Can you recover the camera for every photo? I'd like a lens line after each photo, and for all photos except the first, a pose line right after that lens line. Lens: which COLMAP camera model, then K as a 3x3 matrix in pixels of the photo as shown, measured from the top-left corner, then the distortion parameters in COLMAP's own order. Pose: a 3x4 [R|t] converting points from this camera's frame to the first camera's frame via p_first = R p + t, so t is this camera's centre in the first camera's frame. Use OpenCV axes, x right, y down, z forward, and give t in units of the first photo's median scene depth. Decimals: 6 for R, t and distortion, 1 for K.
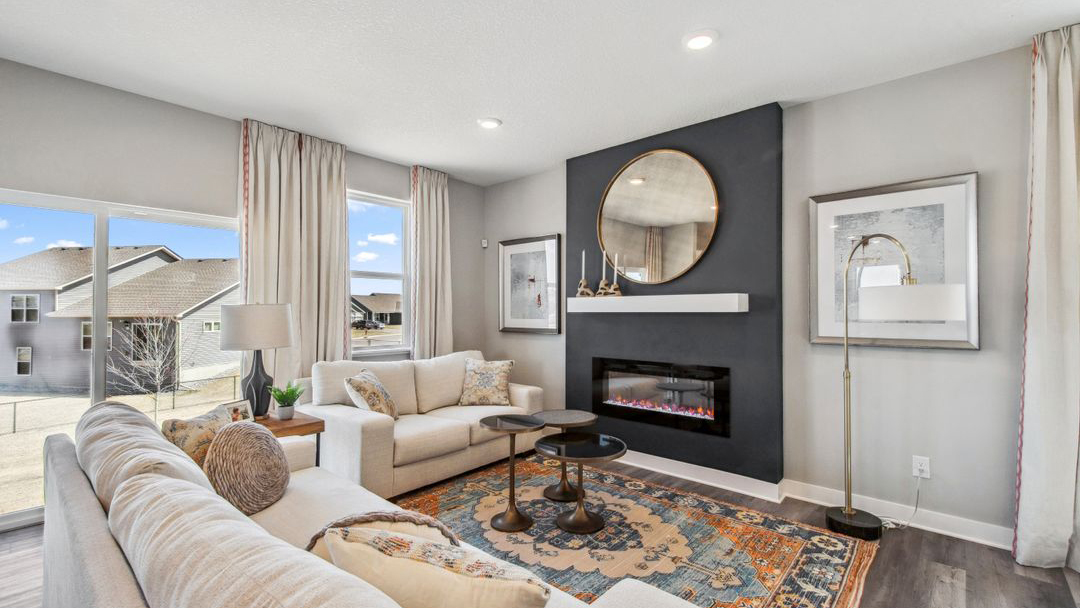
lens RADIAL K [[474.8, 0, 539.1], [0, 474.8, 305.5], [0, 0, 1]] dist [0.015147, -0.000126]
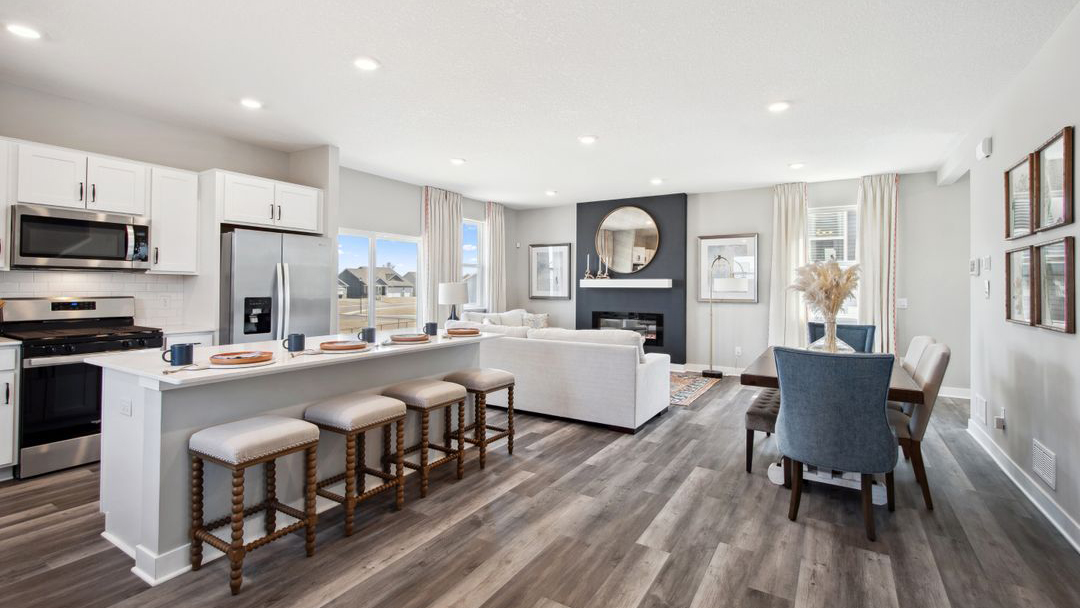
lens RADIAL K [[474.8, 0, 534.3], [0, 474.8, 281.1], [0, 0, 1]] dist [0.015147, -0.000126]
pose [[0.988157, 0.010350, 0.153097, -0.421958], [-0.010215, 0.999946, -0.001666, -0.004678], [-0.153106, 0.000083, 0.988210, -0.863068]]
